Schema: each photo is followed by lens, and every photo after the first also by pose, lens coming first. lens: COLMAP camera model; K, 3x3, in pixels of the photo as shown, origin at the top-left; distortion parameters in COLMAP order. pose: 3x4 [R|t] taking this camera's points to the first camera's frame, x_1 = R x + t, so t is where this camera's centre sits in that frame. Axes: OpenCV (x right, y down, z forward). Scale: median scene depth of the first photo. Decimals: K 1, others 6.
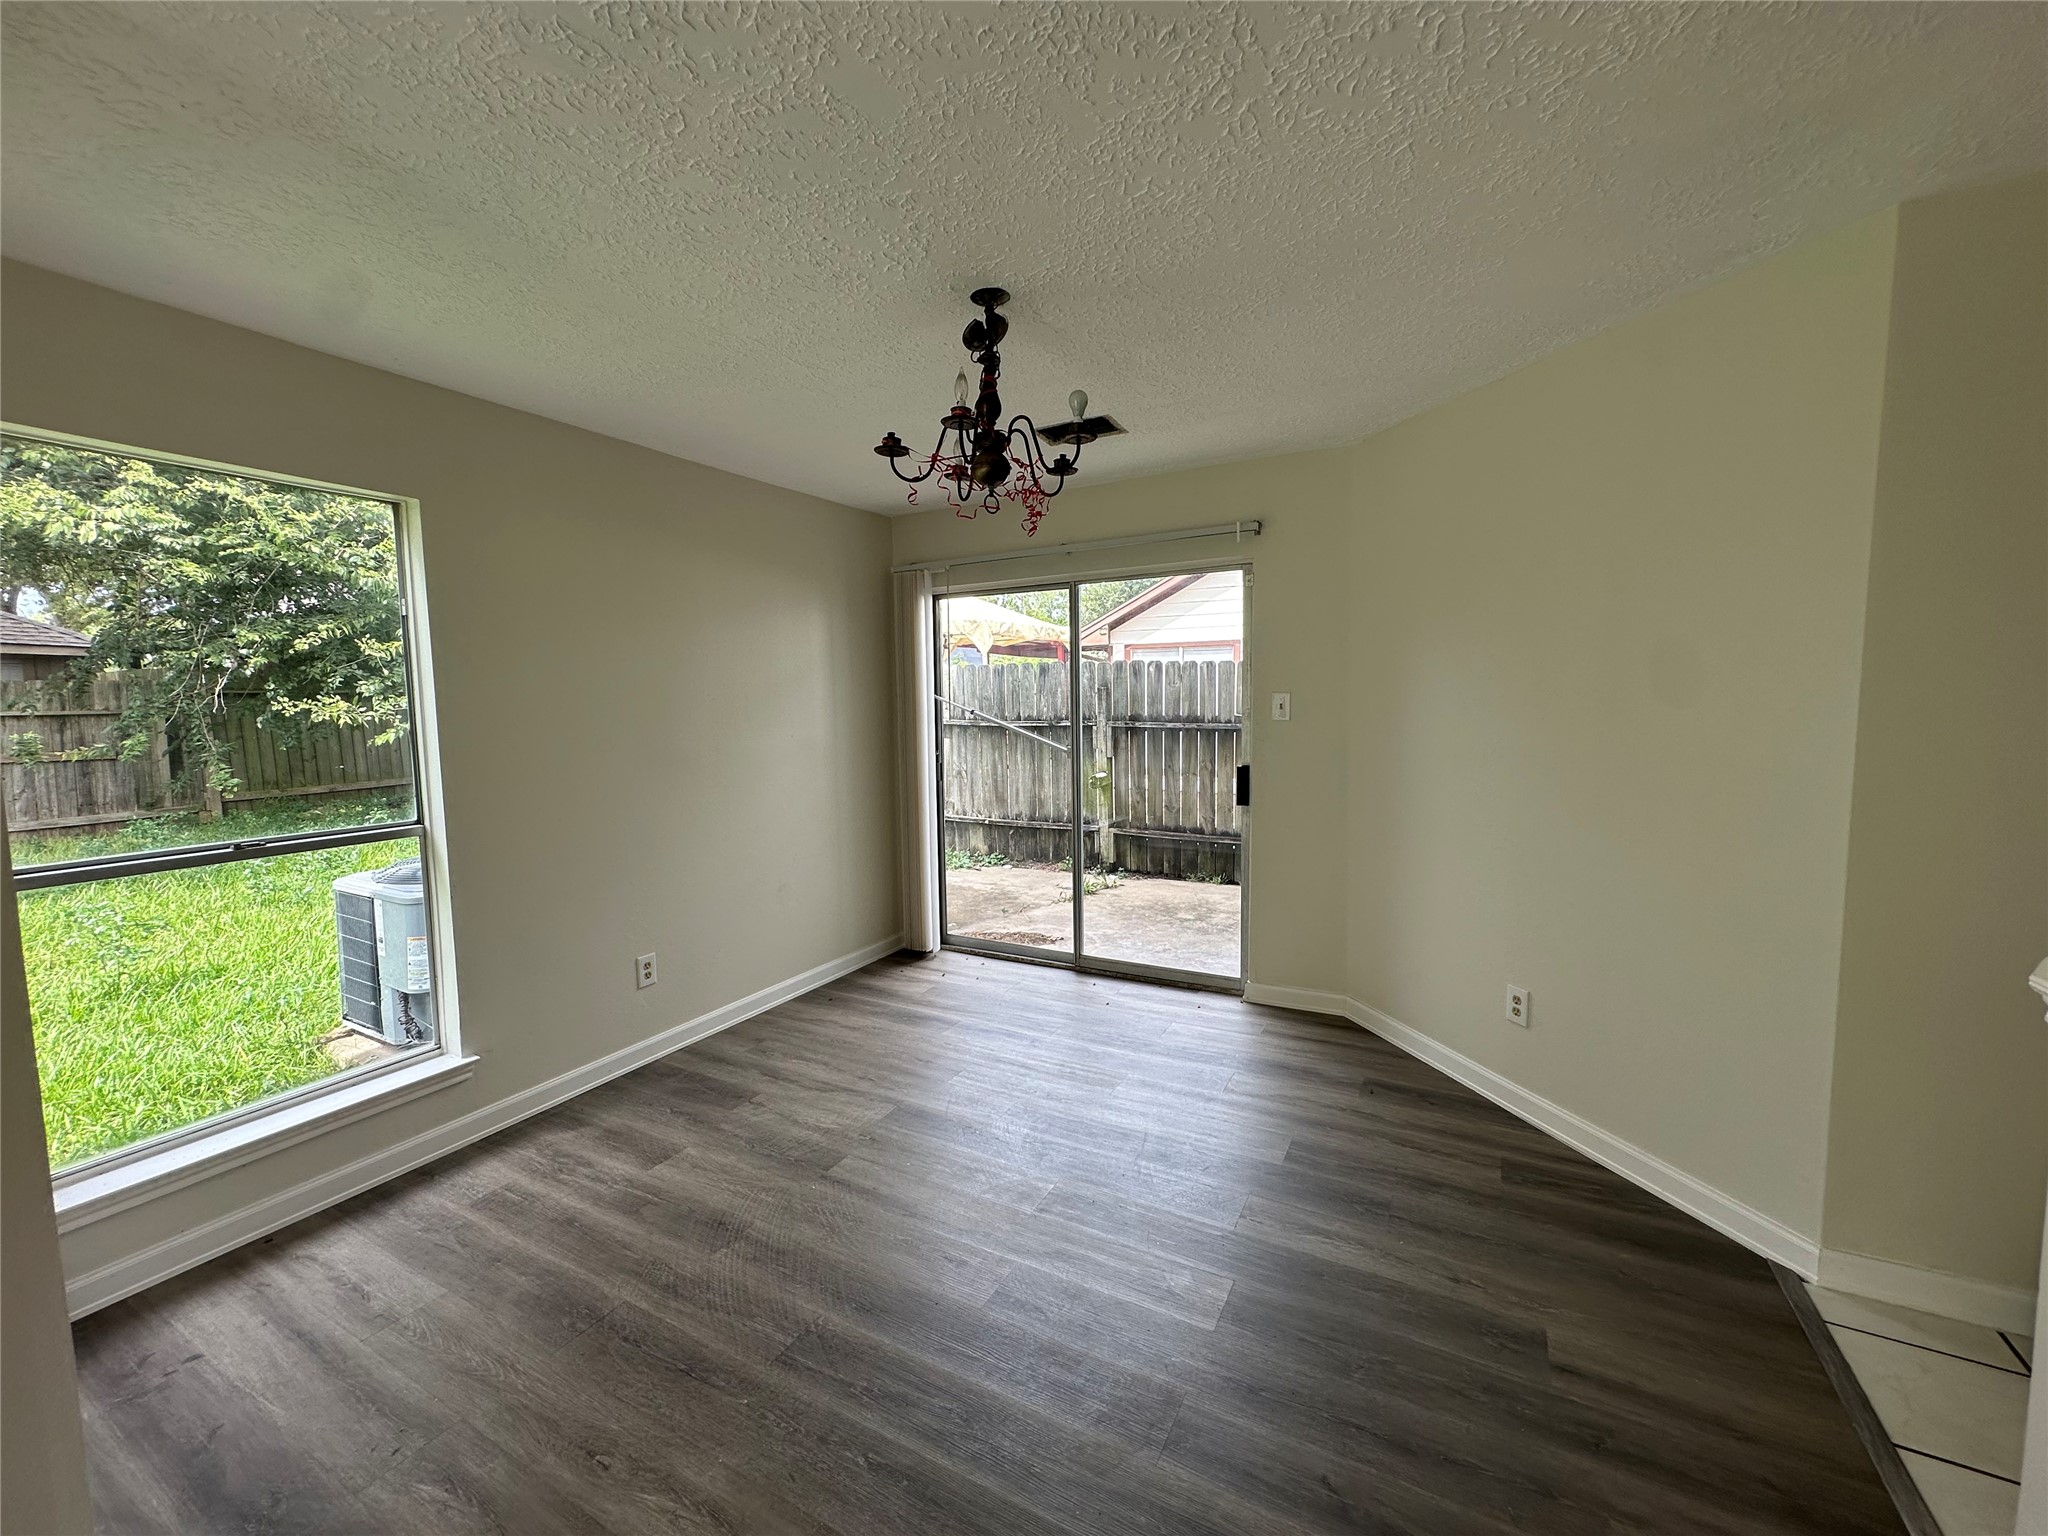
lens RADIAL K [[820.6, 0, 1021.2], [0, 820.6, 771.3], [0, 0, 1]] dist [-0.000178, 0.000469]
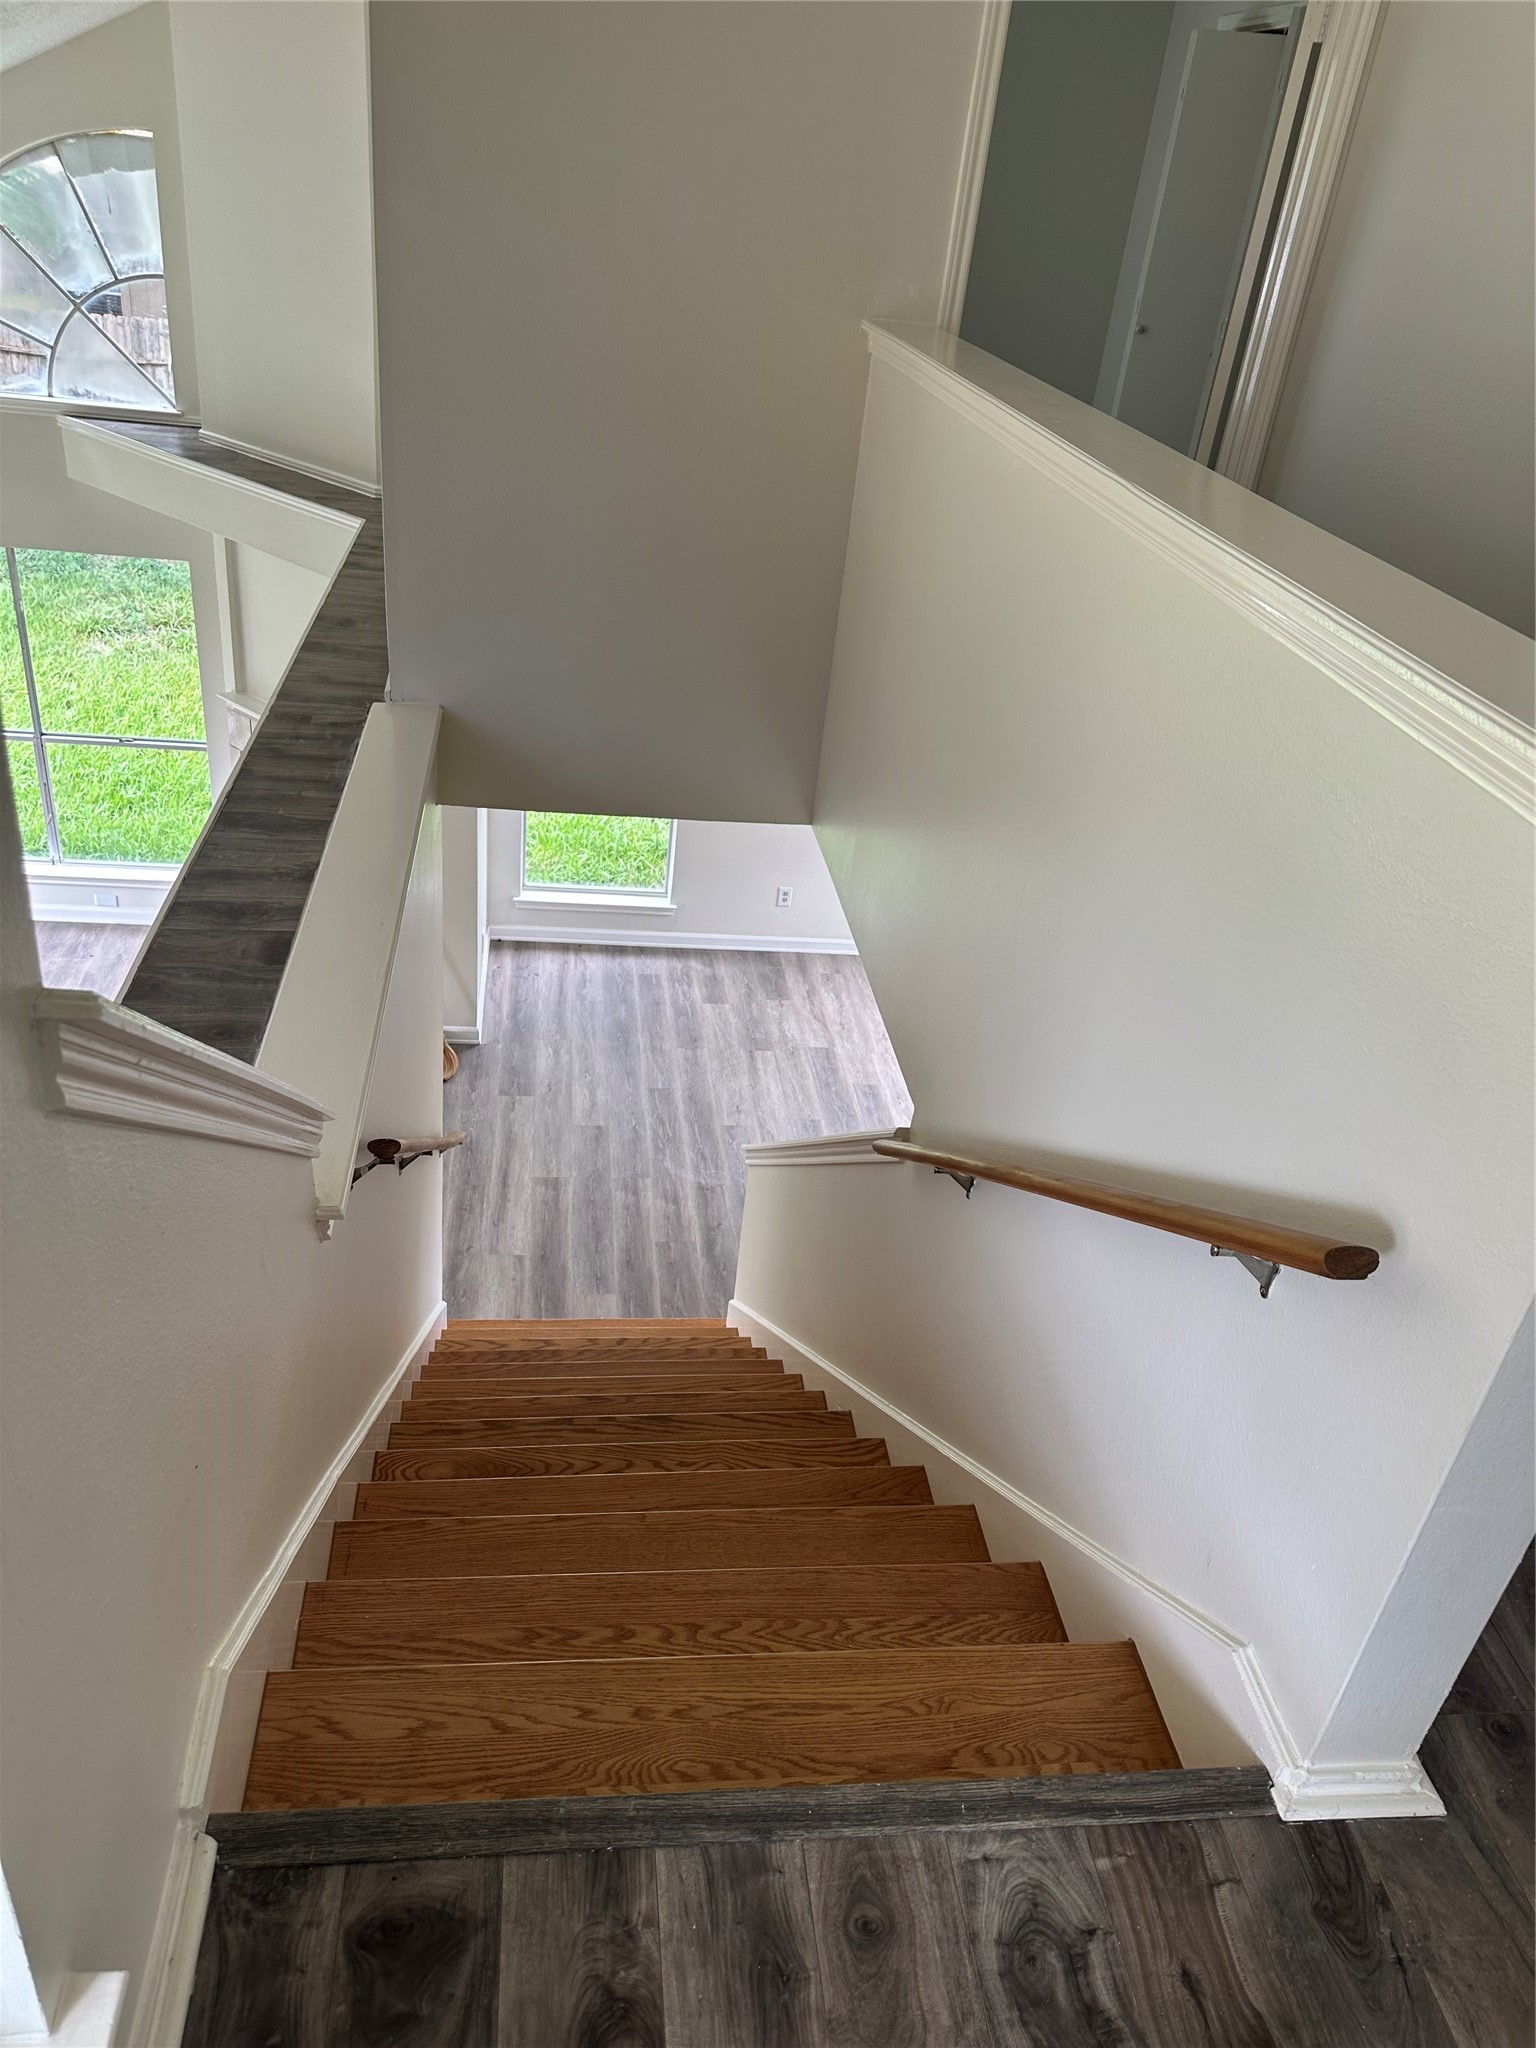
lens RADIAL K [[1452.4, 0, 771.2], [0, 1452.4, 1018.1], [0, 0, 1]] dist [0.035911, -0.039633]
pose [[0.577040, 0.480490, -0.660420, 1.732401], [-0.190392, 0.865490, 0.463334, -0.986102], [0.794214, -0.141624, 0.590903, -0.787018]]
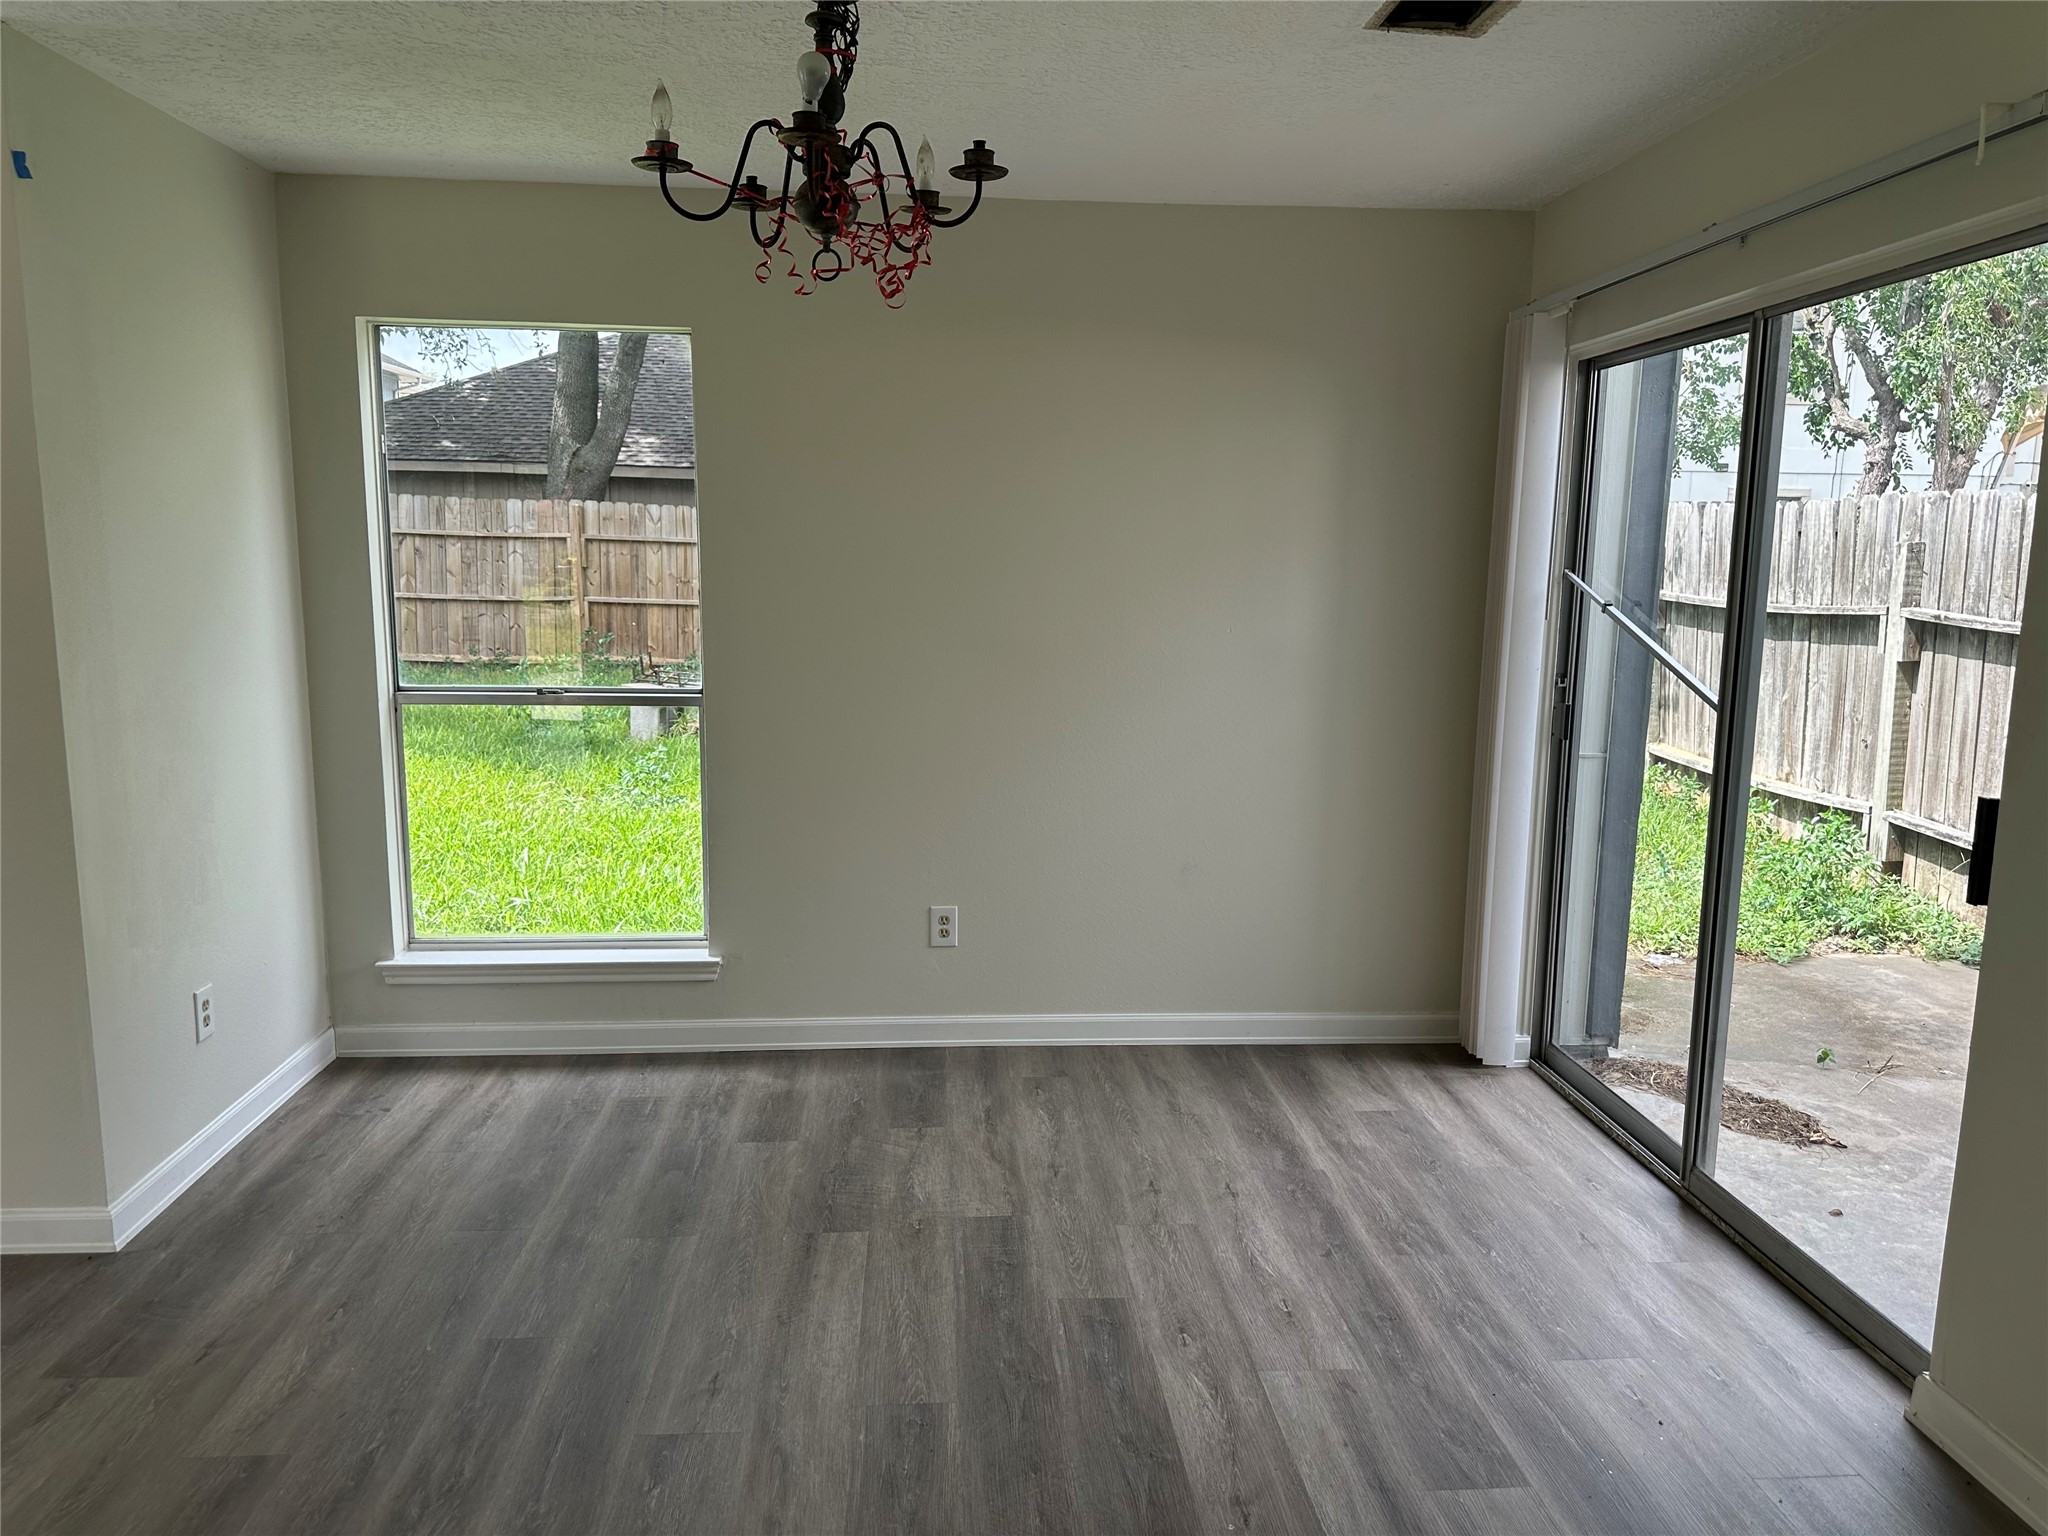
lens RADIAL K [[1452.4, 0, 1044.7], [0, 1452.4, 758.8], [0, 0, 1]] dist [0.035911, -0.039633]
pose [[0.544600, 0.143254, -0.826371, 0.808065], [-0.096886, 0.989454, 0.107675, -0.071482], [0.833081, 0.021424, 0.552736, 0.422124]]
